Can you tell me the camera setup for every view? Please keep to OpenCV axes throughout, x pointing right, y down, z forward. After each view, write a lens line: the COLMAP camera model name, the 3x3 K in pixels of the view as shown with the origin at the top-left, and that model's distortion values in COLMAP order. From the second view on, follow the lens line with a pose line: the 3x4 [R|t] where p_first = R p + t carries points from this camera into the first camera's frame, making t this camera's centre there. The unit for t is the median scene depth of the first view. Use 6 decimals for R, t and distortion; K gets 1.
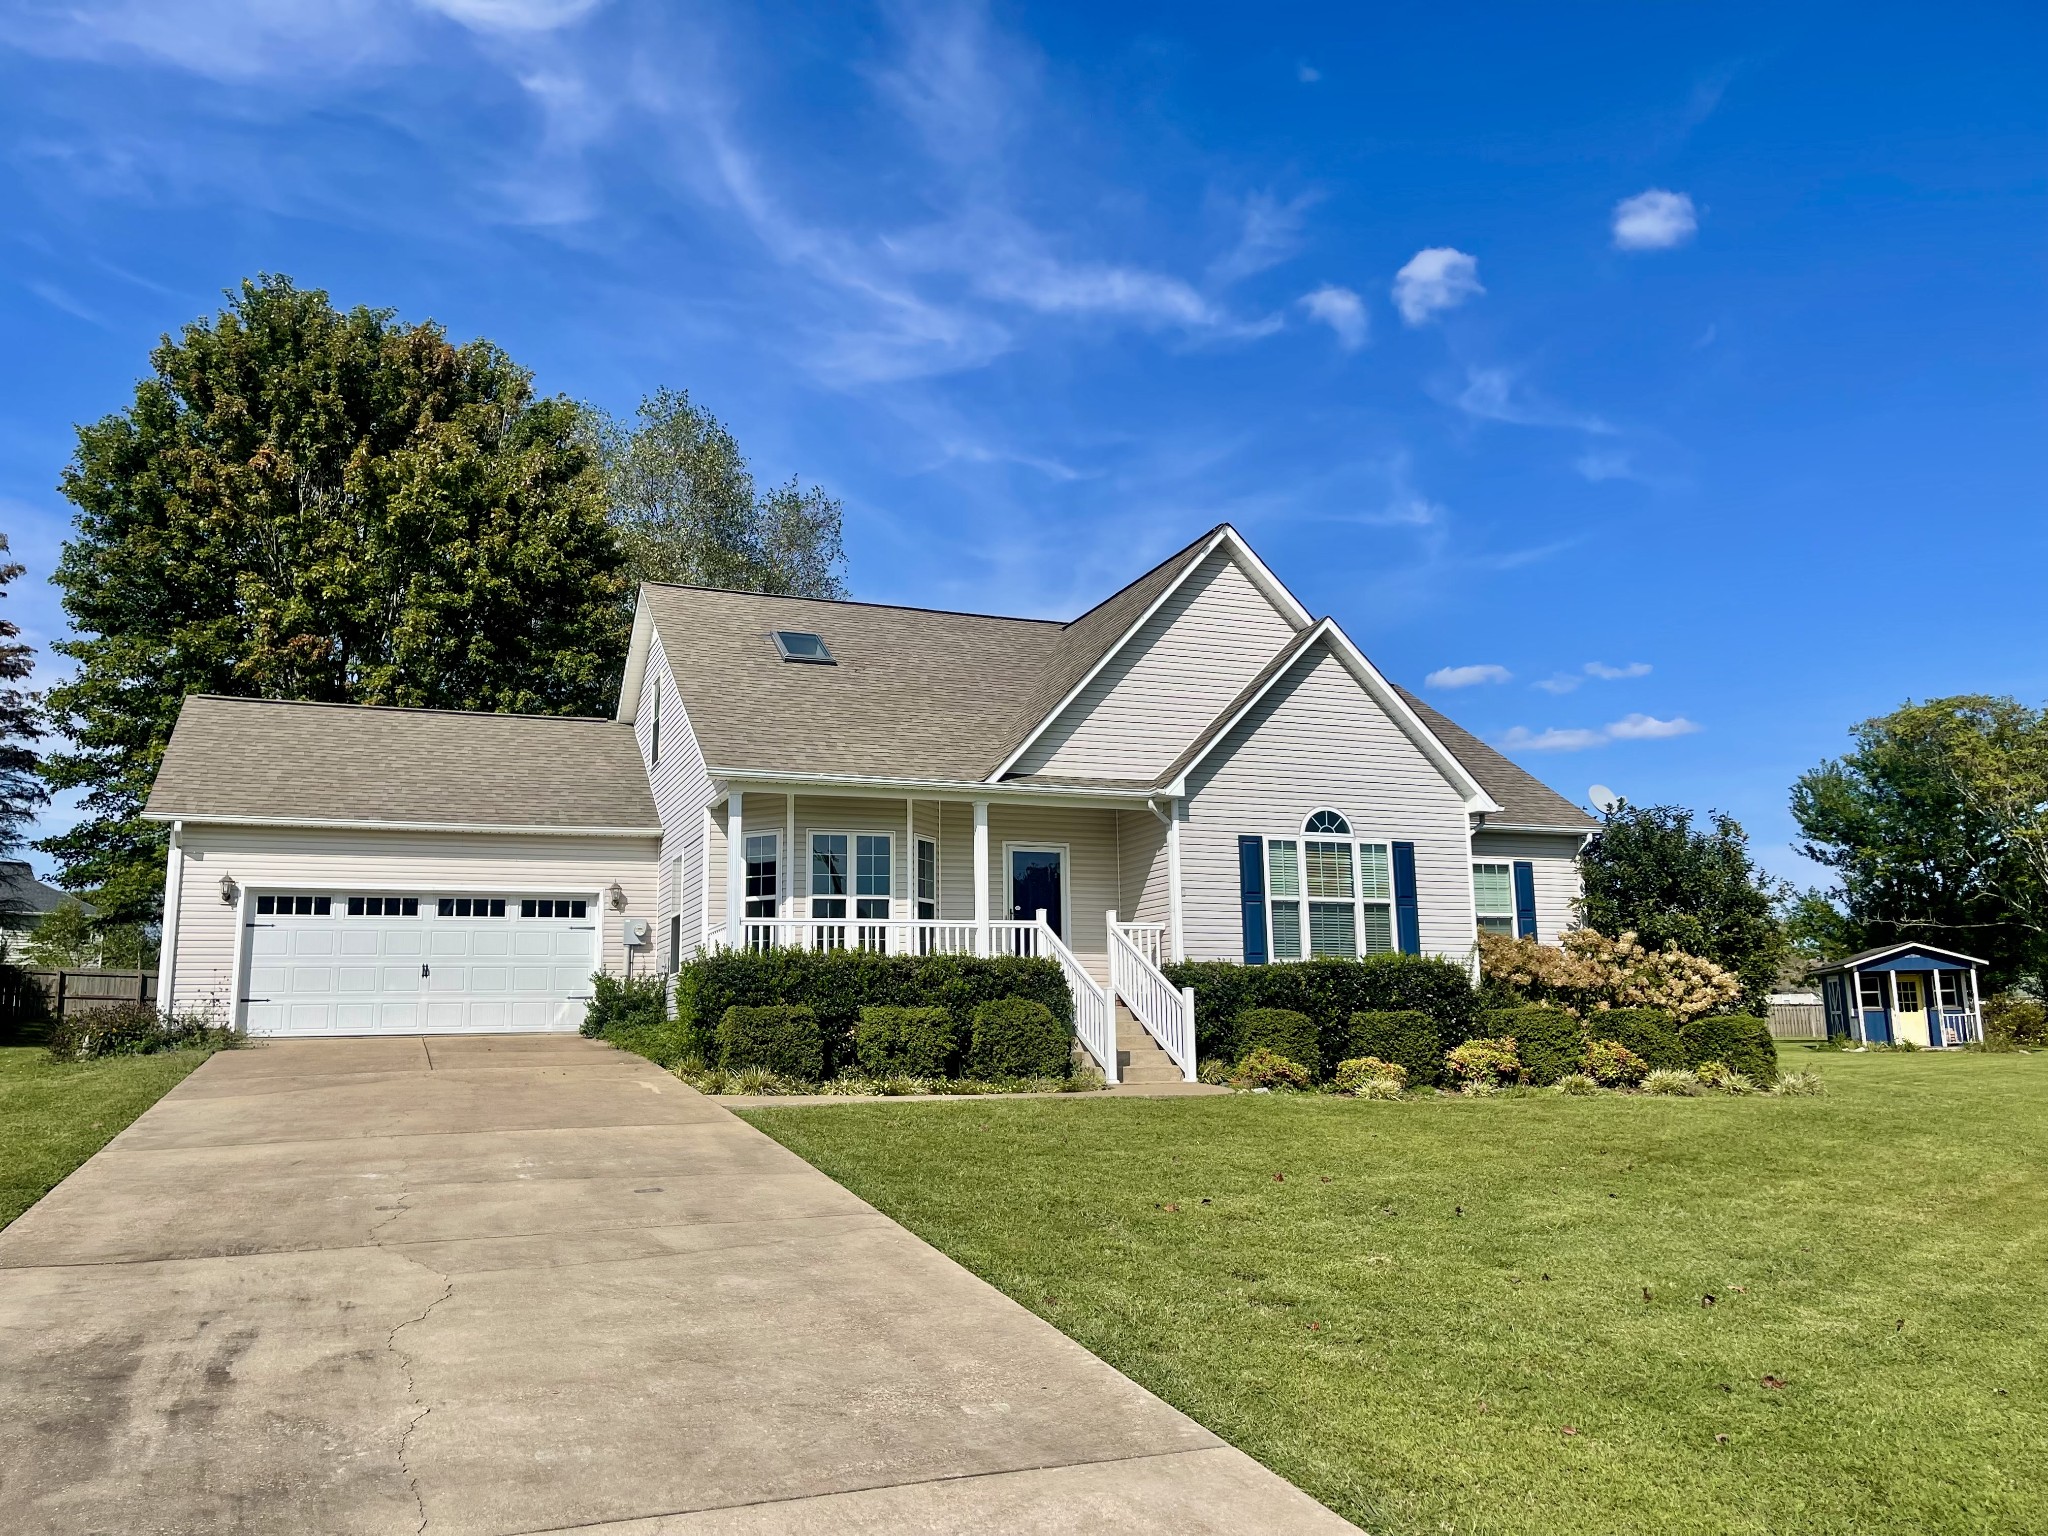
lens RADIAL K [[1585.6, 0, 1024.0], [0, 1585.6, 768.0], [0, 0, 1]] dist [0.075439, -0.005363]
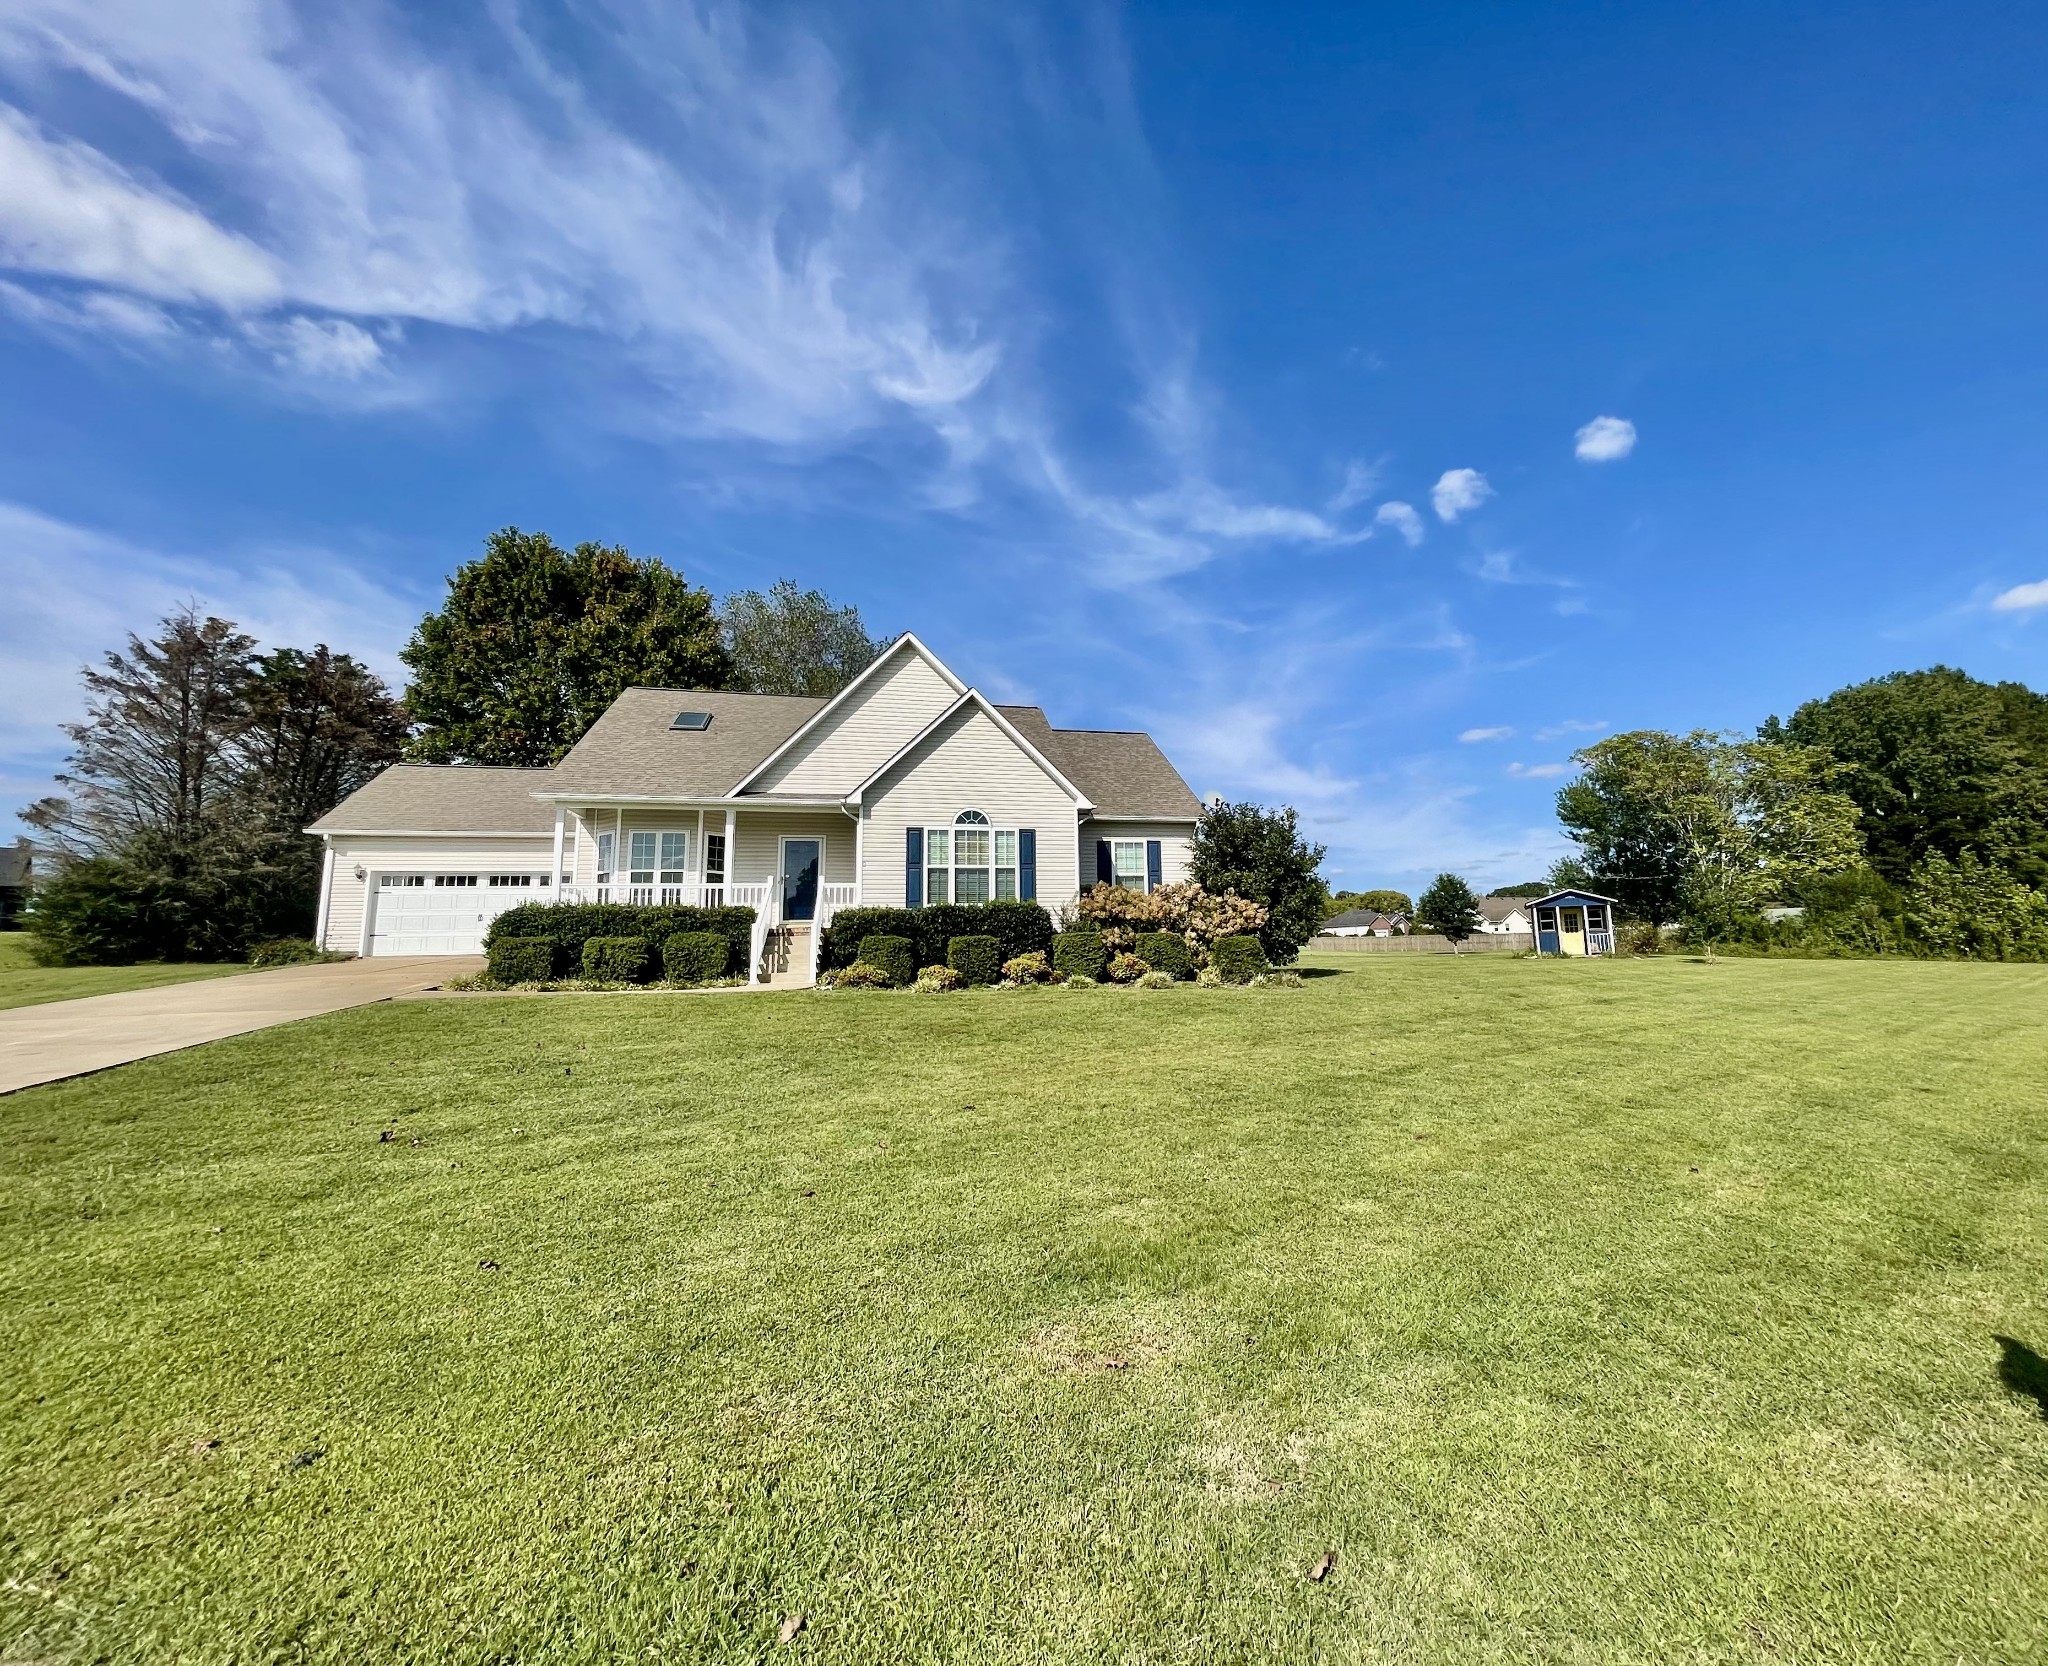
lens RADIAL K [[917.5, 0, 1024.8], [0, 917.5, 826.7], [0, 0, 1]] dist [0.023227, 0.000036]
pose [[0.988786, -0.025761, -0.147100, 0.375443], [0.029911, 0.999213, 0.026069, 0.021079], [0.146313, -0.030177, 0.988778, 0.110889]]
